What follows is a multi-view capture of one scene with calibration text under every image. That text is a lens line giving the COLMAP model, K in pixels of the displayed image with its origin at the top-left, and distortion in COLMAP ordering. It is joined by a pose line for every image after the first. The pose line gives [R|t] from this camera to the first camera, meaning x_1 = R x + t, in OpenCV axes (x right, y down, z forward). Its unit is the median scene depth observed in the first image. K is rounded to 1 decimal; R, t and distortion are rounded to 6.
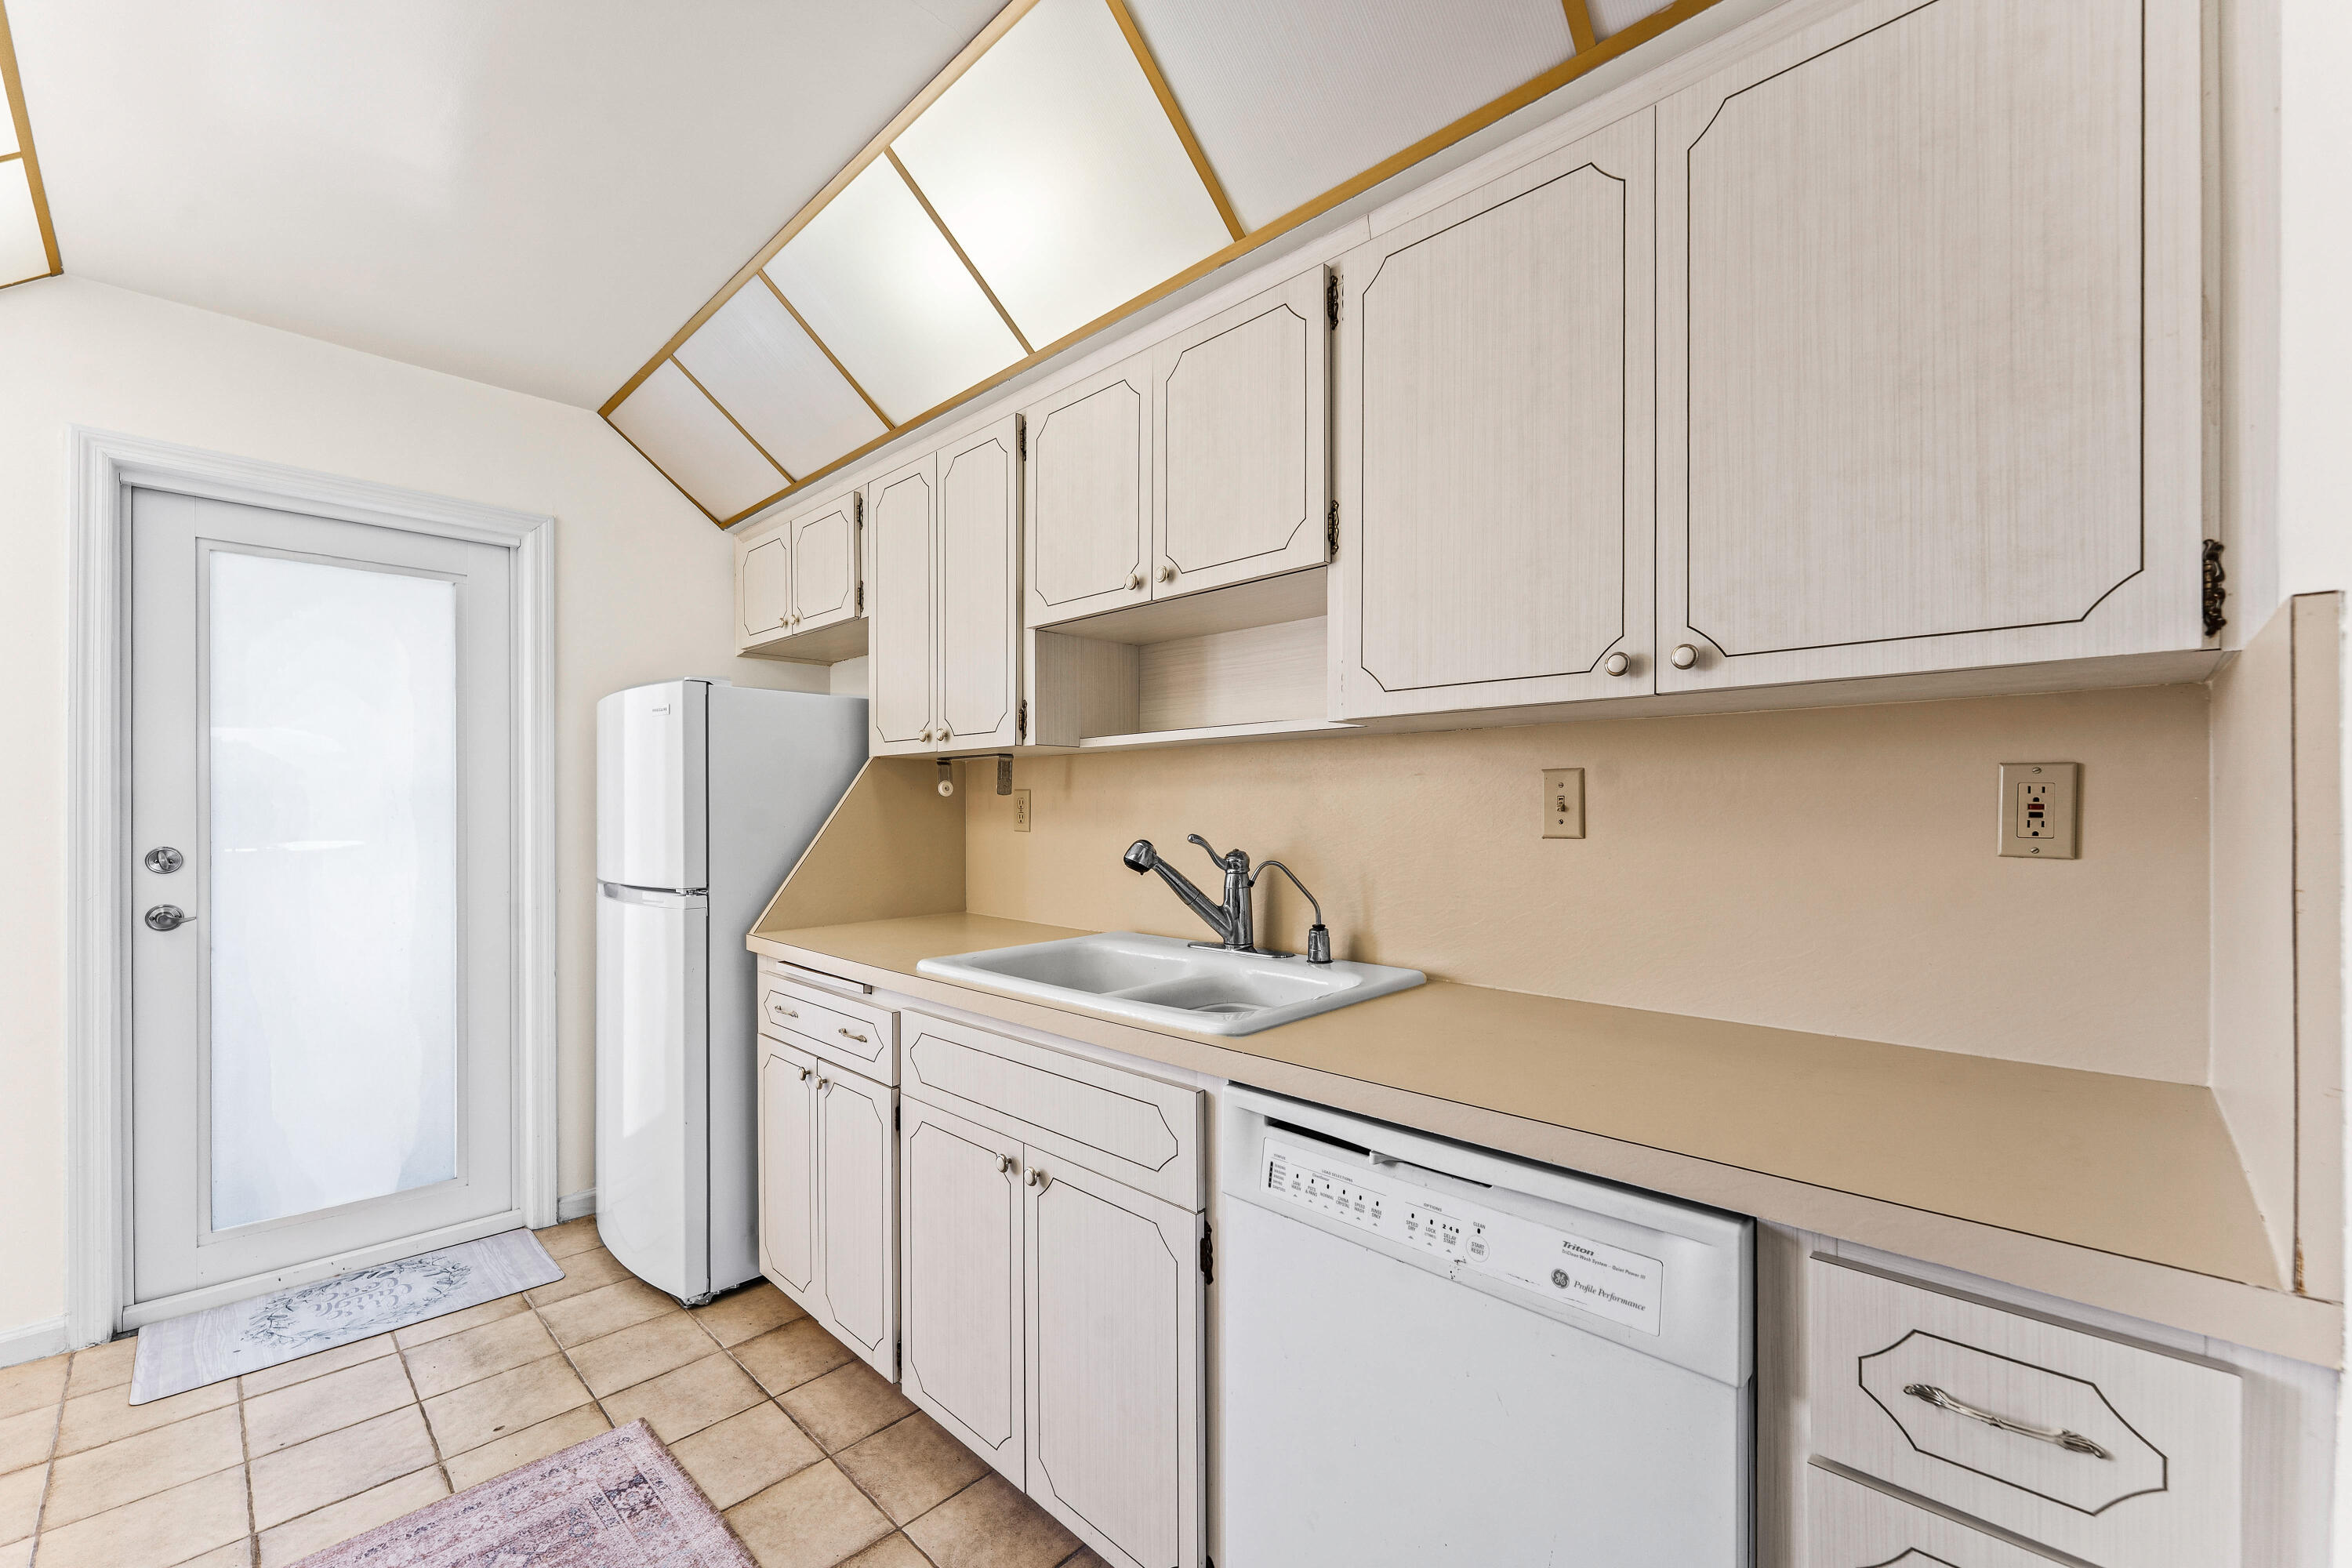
lens RADIAL K [[957.9, 0, 1176.7], [0, 957.9, 810.6], [0, 0, 1]] dist [0.002736, -0.000364]
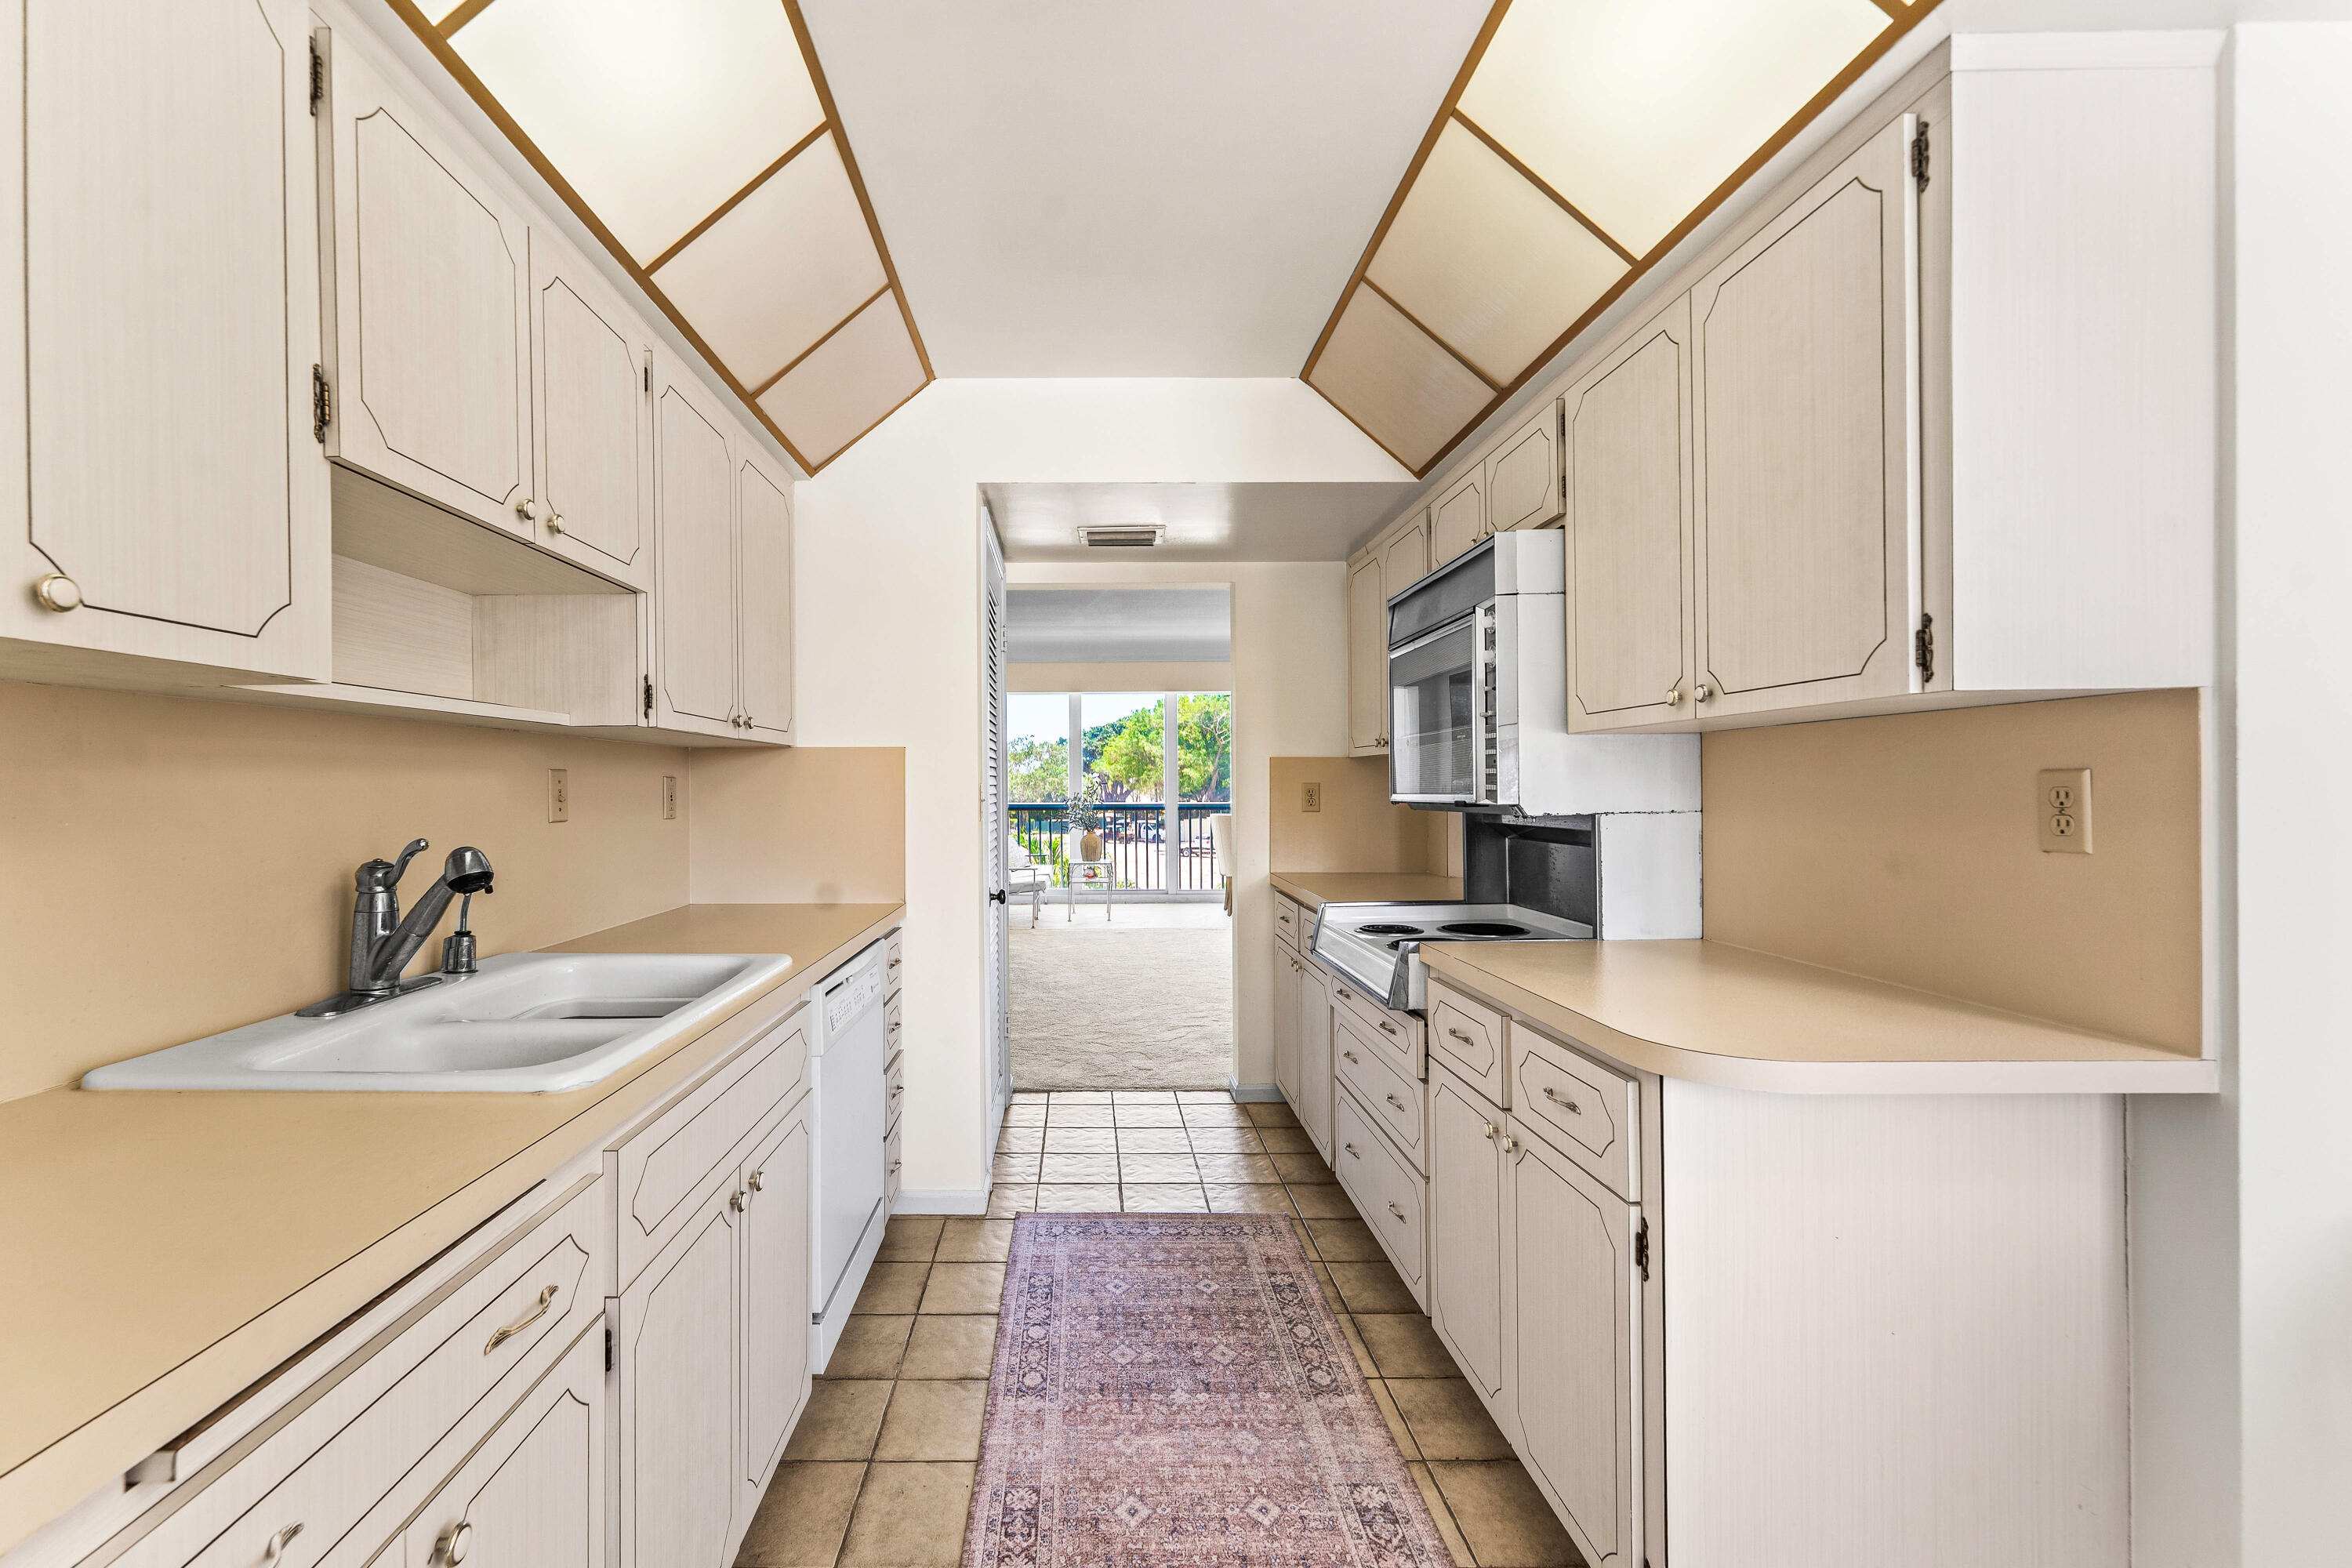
lens RADIAL K [[982.6, 0, 1086.9], [0, 982.6, 787.9], [0, 0, 1]] dist [-0.001075, -0.000080]
pose [[-0.700925, 0.006145, 0.713208, -0.771967], [0.007621, 0.999970, -0.001126, -0.007966], [-0.713194, 0.004646, -0.700951, 1.028307]]
